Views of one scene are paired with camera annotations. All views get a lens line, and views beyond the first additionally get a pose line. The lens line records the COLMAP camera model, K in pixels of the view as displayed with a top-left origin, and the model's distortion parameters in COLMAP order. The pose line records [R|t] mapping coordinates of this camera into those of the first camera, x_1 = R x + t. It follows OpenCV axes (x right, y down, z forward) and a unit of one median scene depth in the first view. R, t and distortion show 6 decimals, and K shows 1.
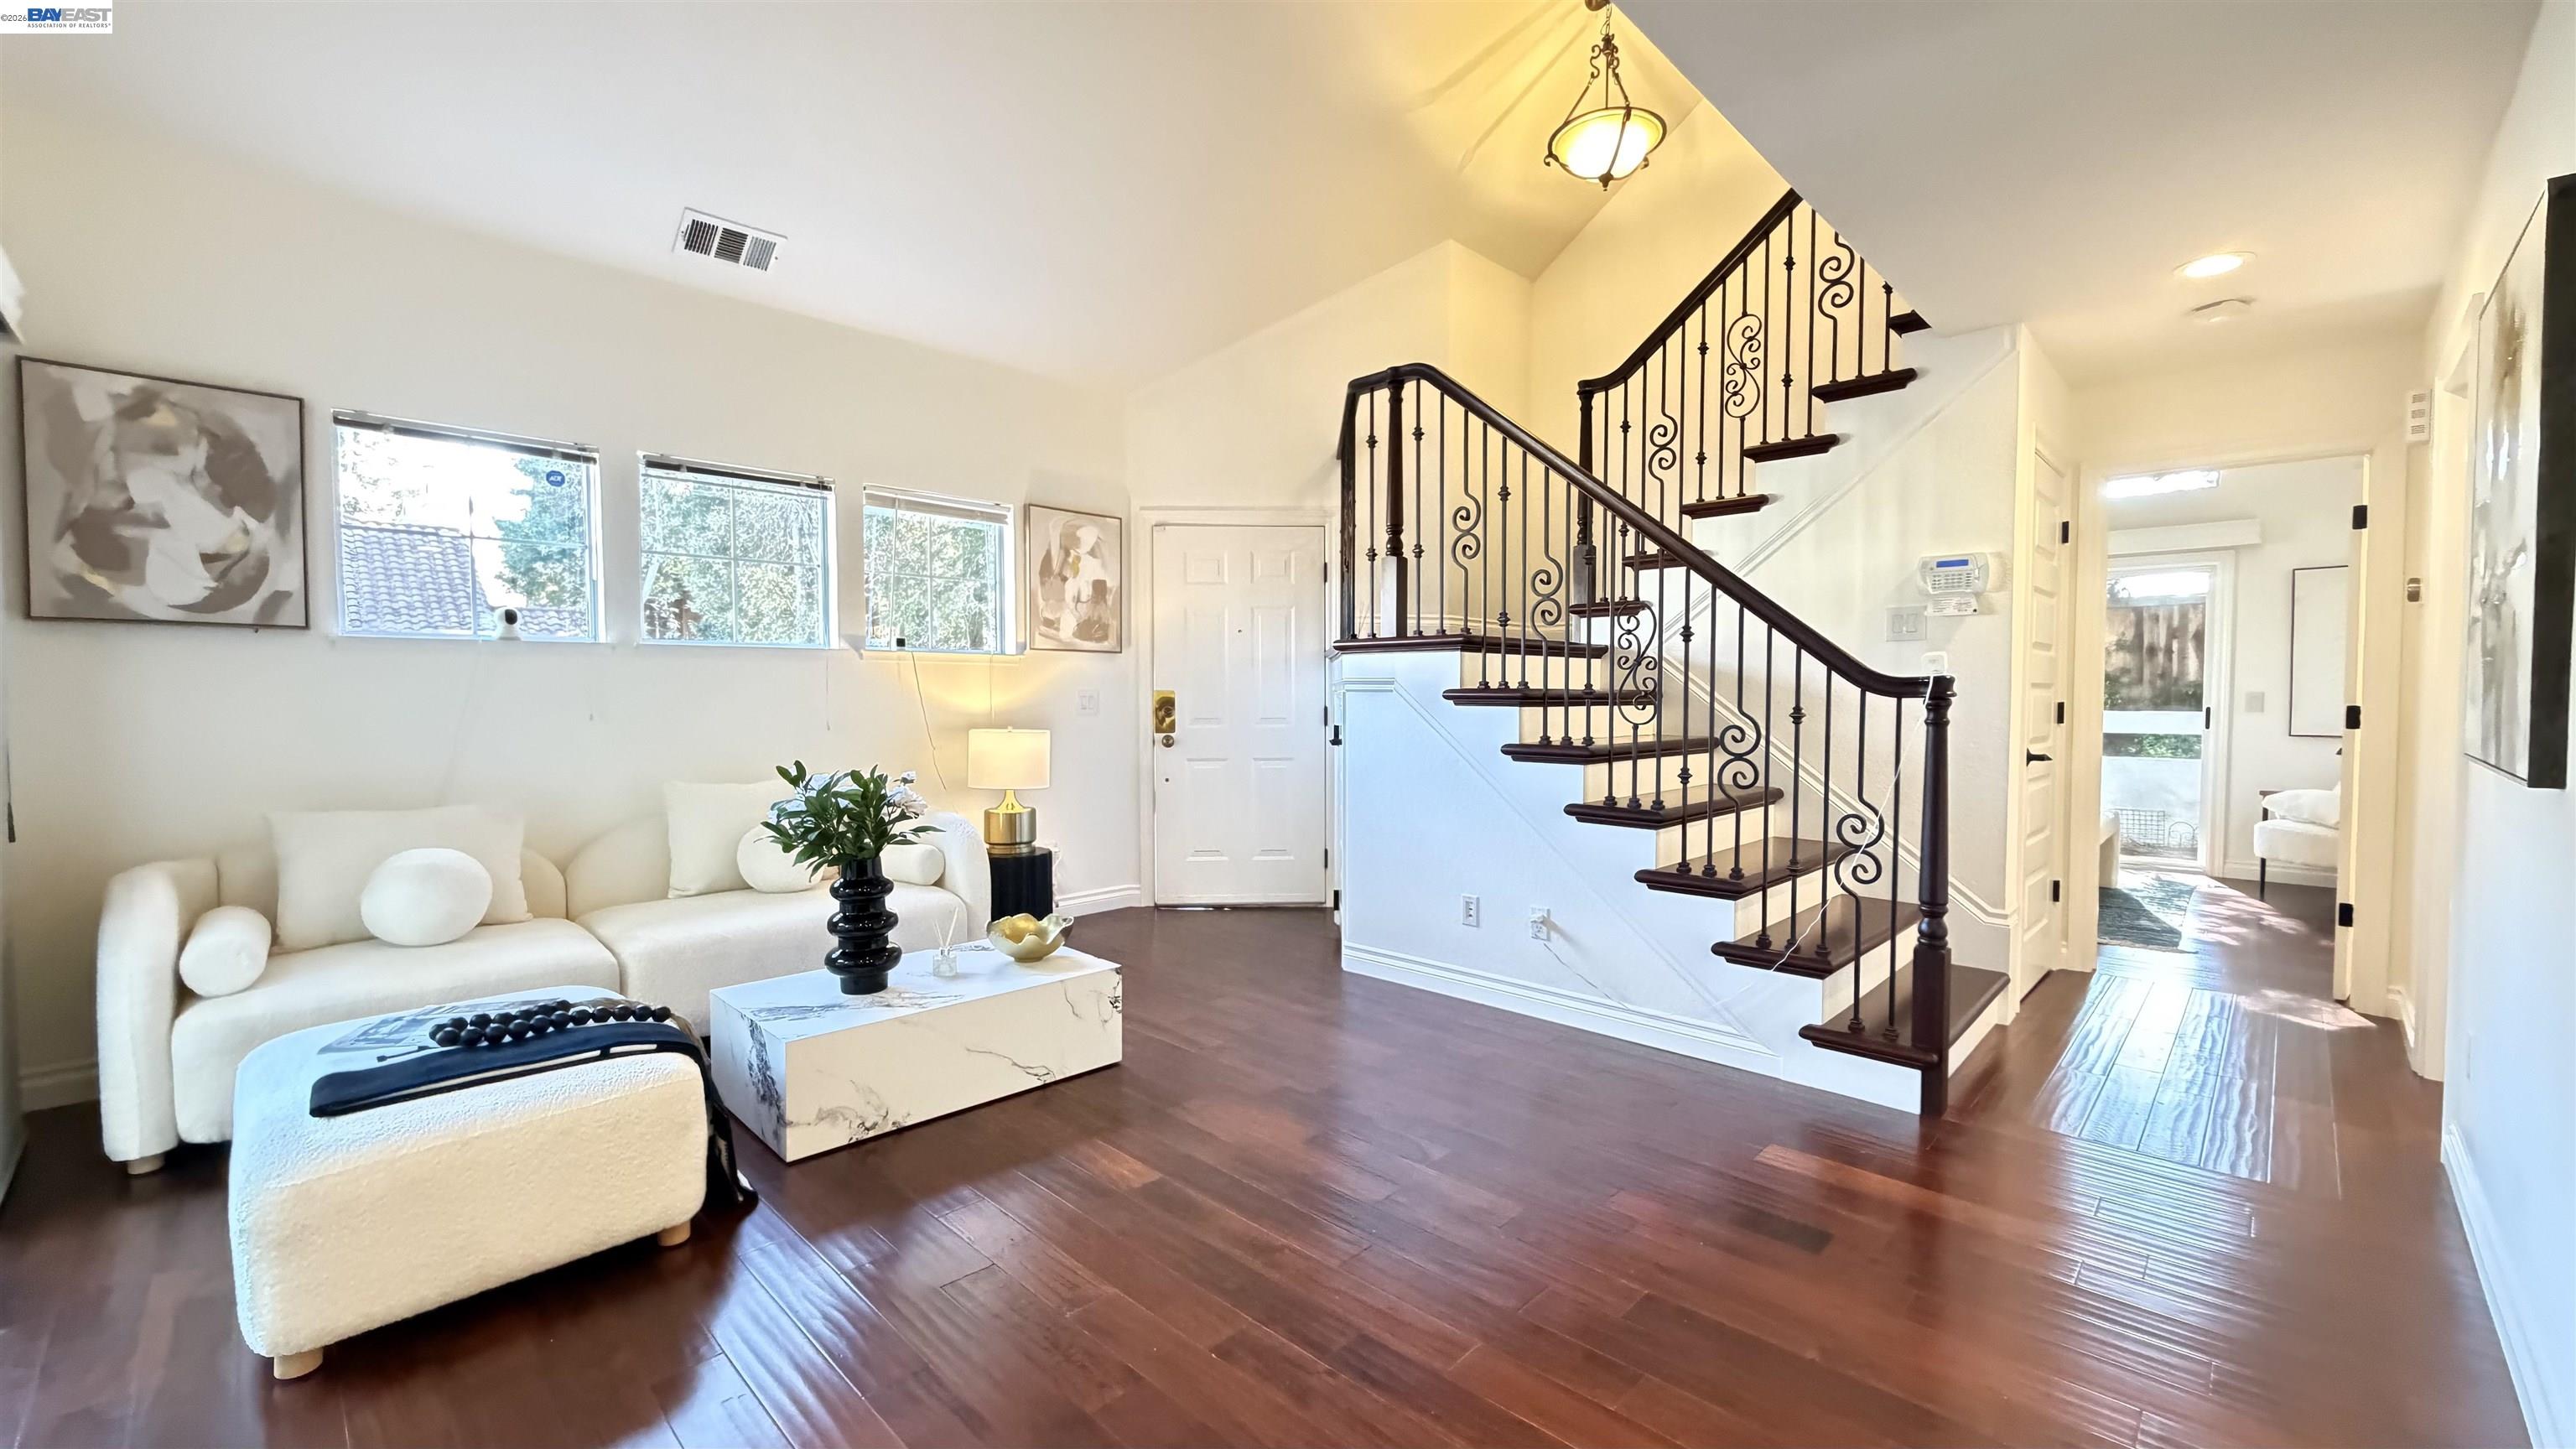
lens RADIAL K [[1024.3, 0, 1287.3], [0, 1024.3, 728.4], [0, 0, 1]] dist [-0.000566, 0.000509]
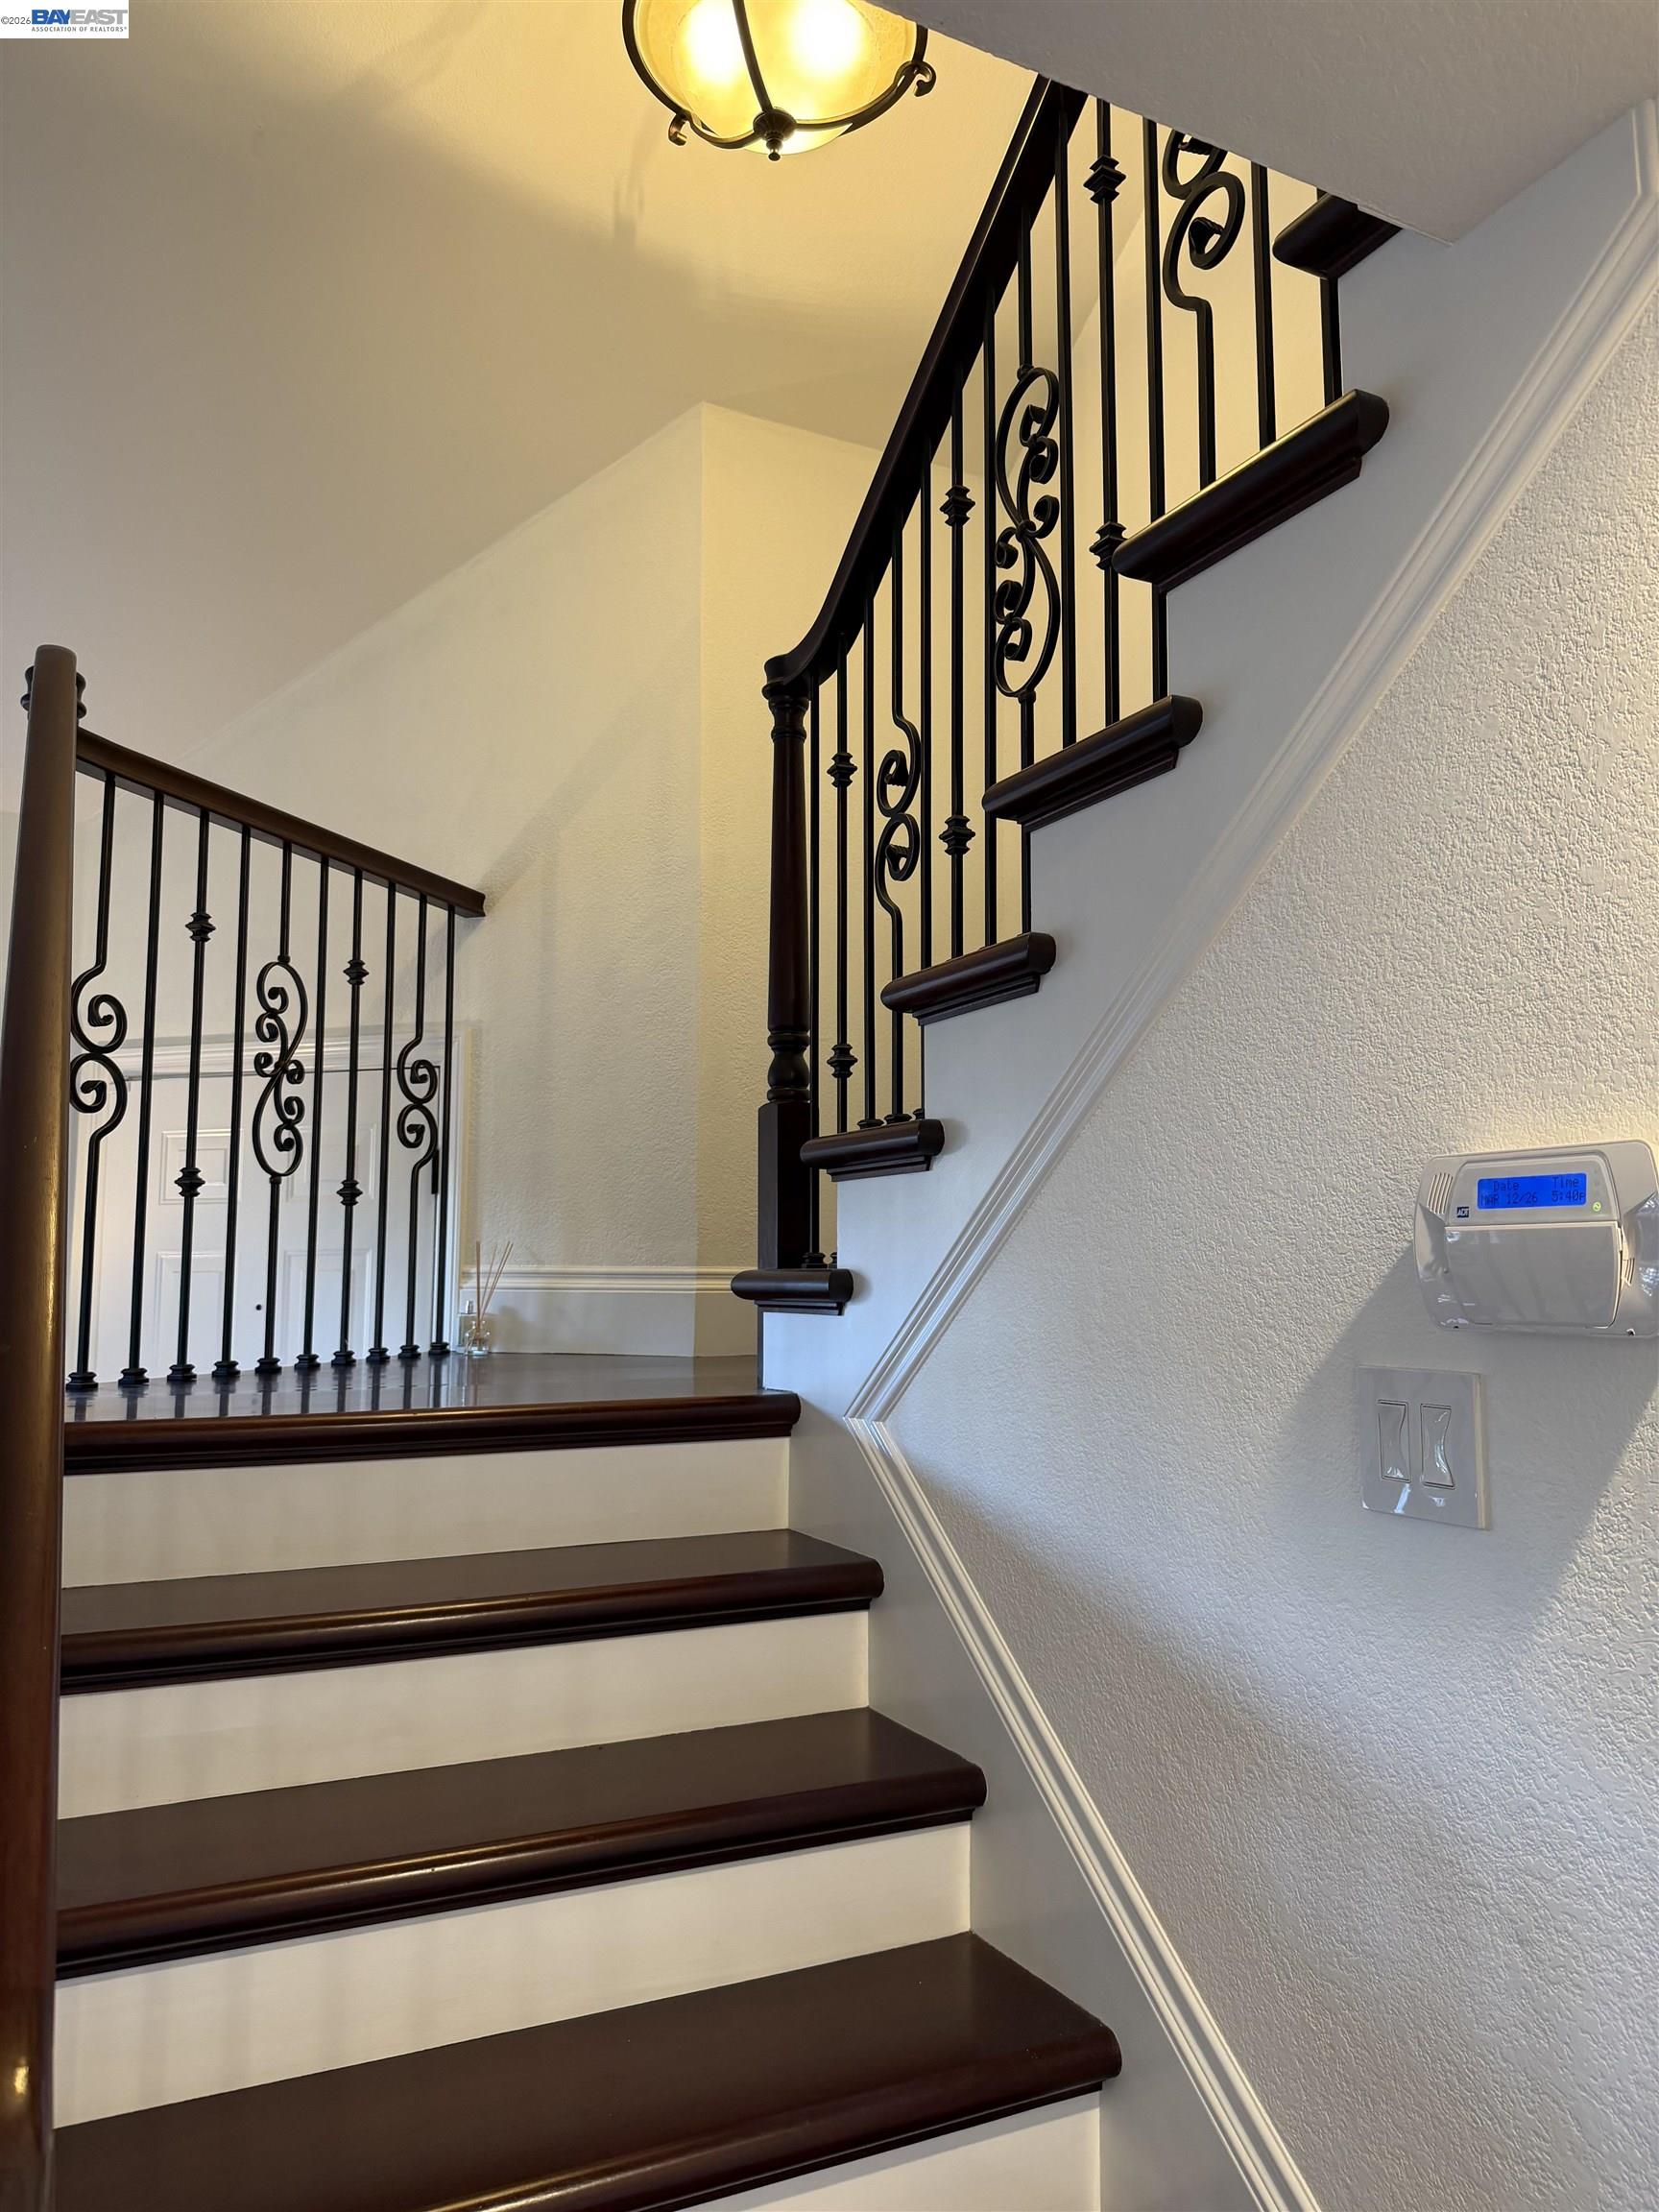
lens RADIAL K [[1545.0, 0, 832.9], [0, 1545.0, 1111.1], [0, 0, 1]] dist [0.178936, -0.330742]
pose [[0.945185, -0.031949, -0.324970, 0.617309], [-0.012922, 0.990763, -0.134989, -0.130778], [0.326281, 0.131789, 0.936041, 0.637074]]
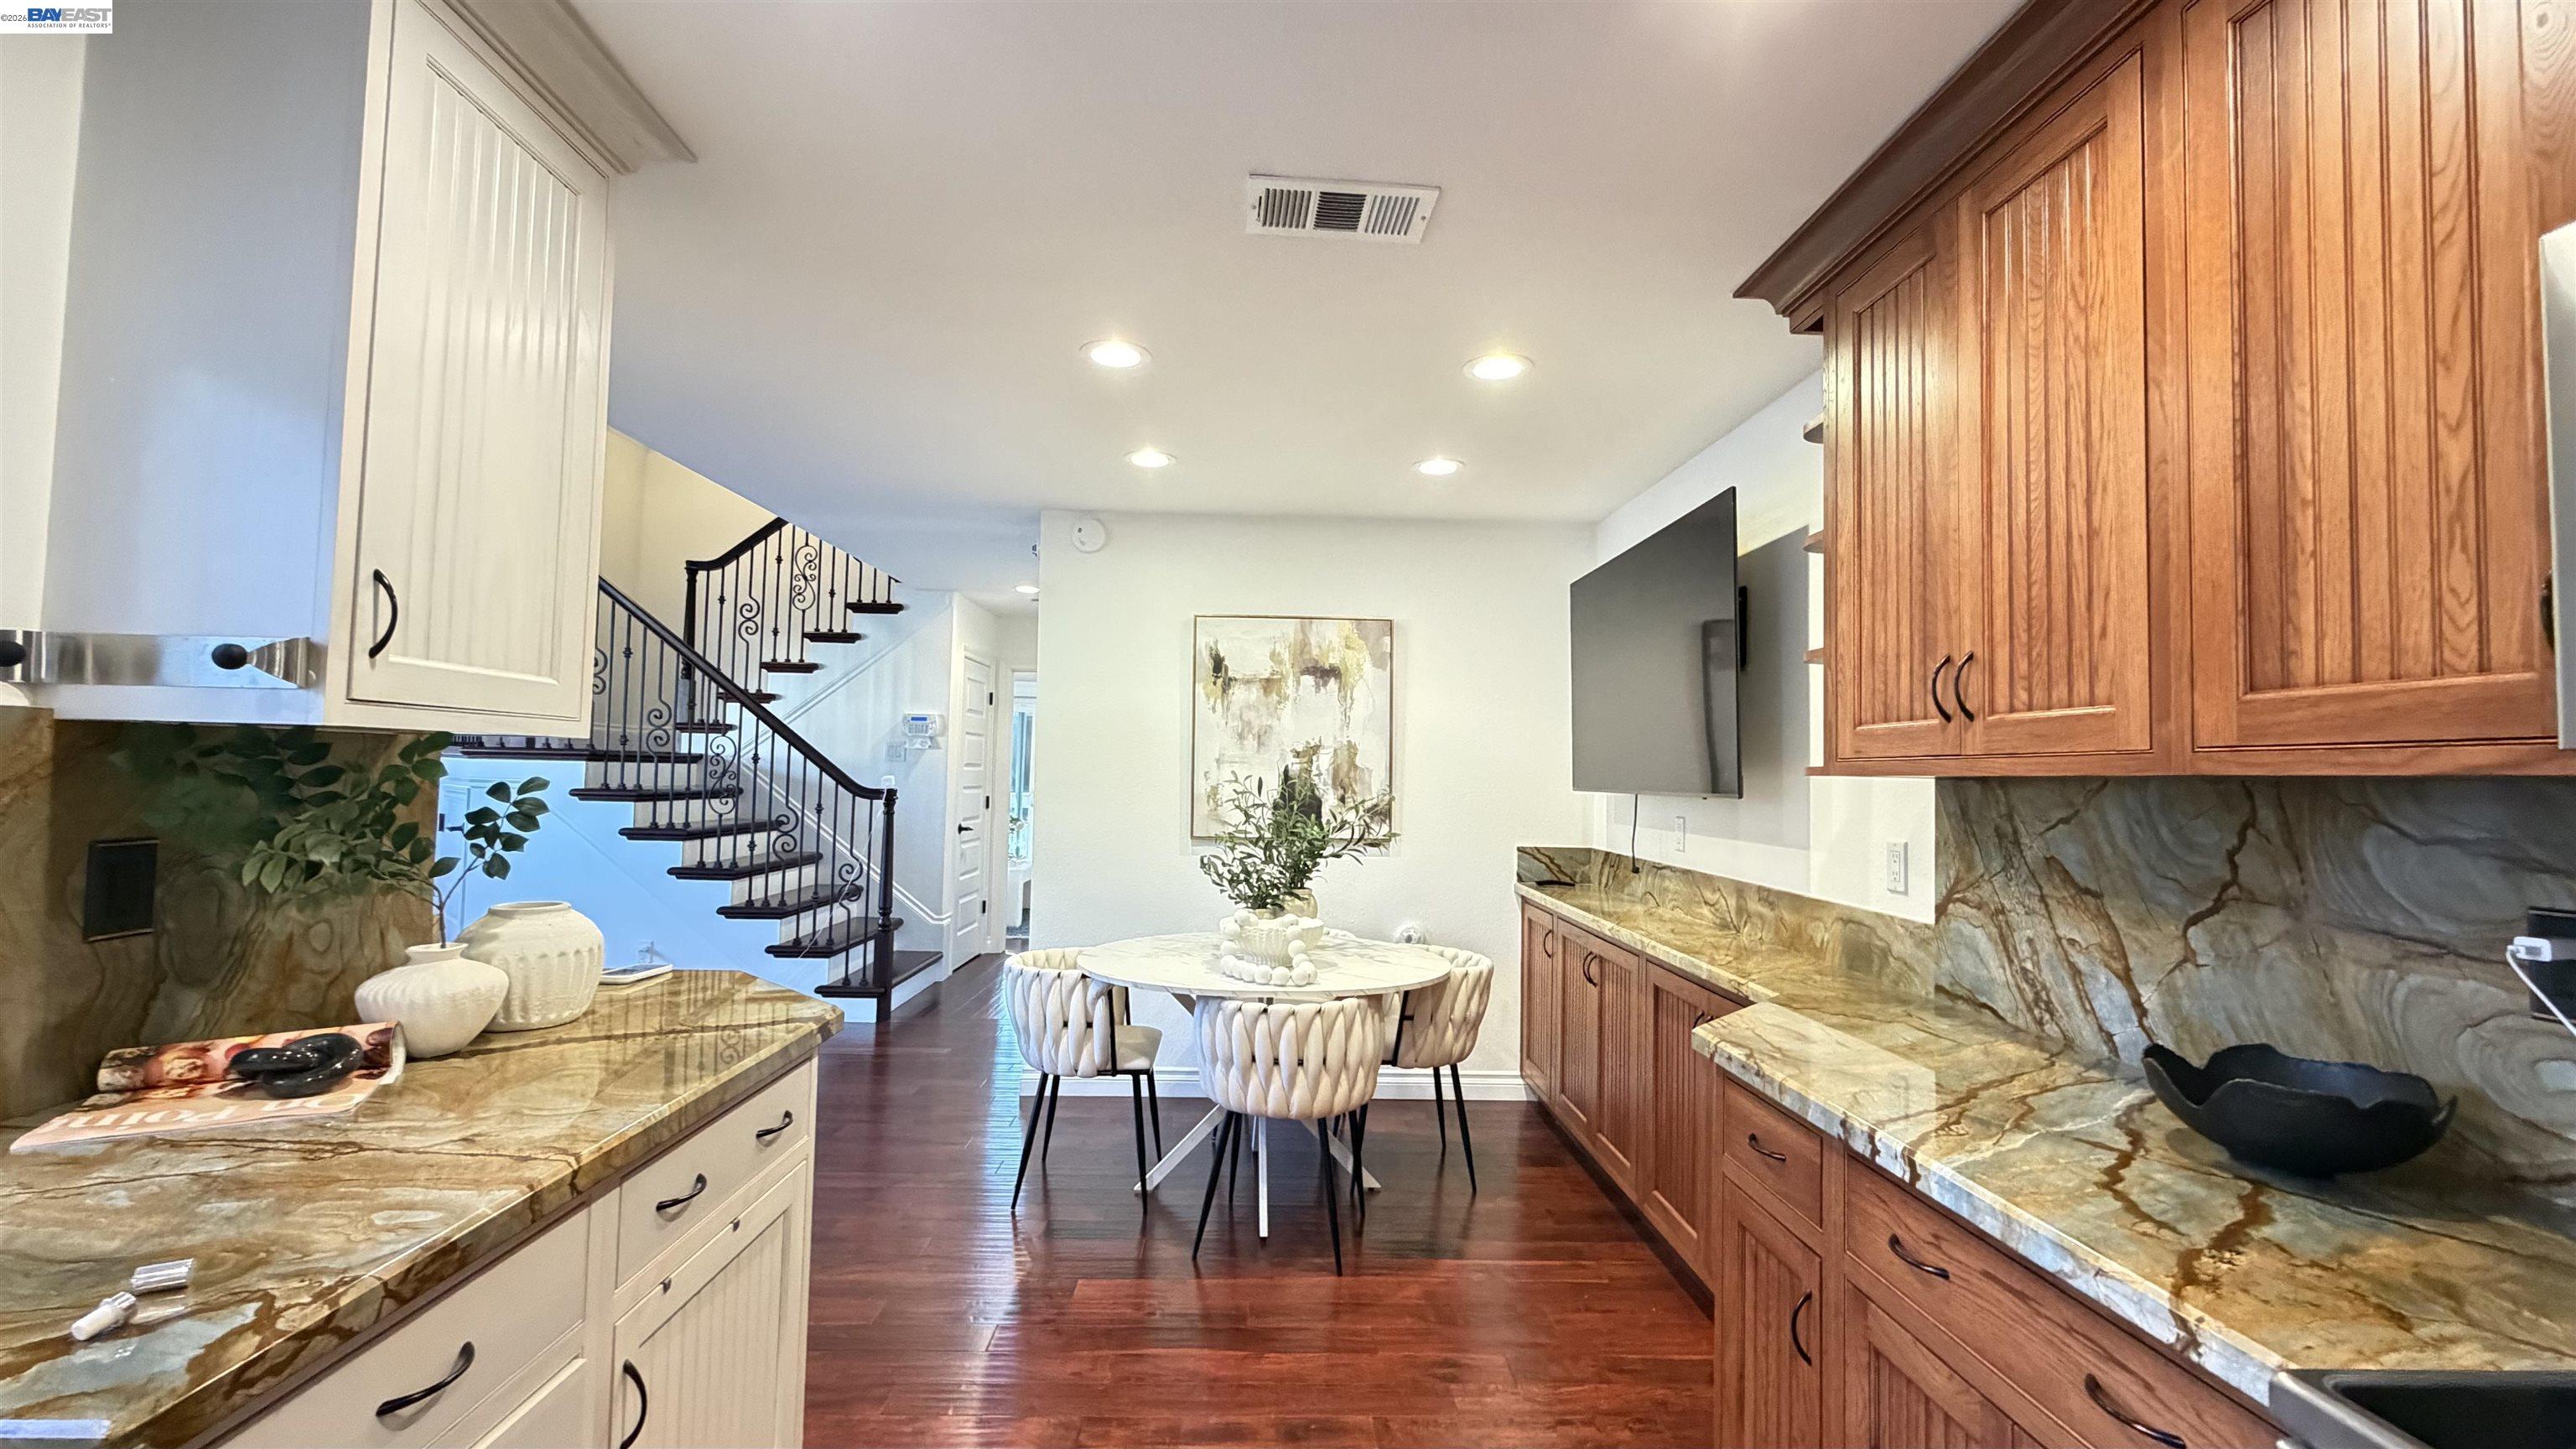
lens RADIAL K [[1065.7, 0, 1294.4], [0, 1065.7, 730.4], [0, 0, 1]] dist [0.000058, 0.000205]
pose [[0.689416, 0.044646, 0.722989, -0.223790], [0.001989, 0.997978, -0.063524, -0.024350], [-0.724363, 0.045233, 0.687933, -0.714254]]
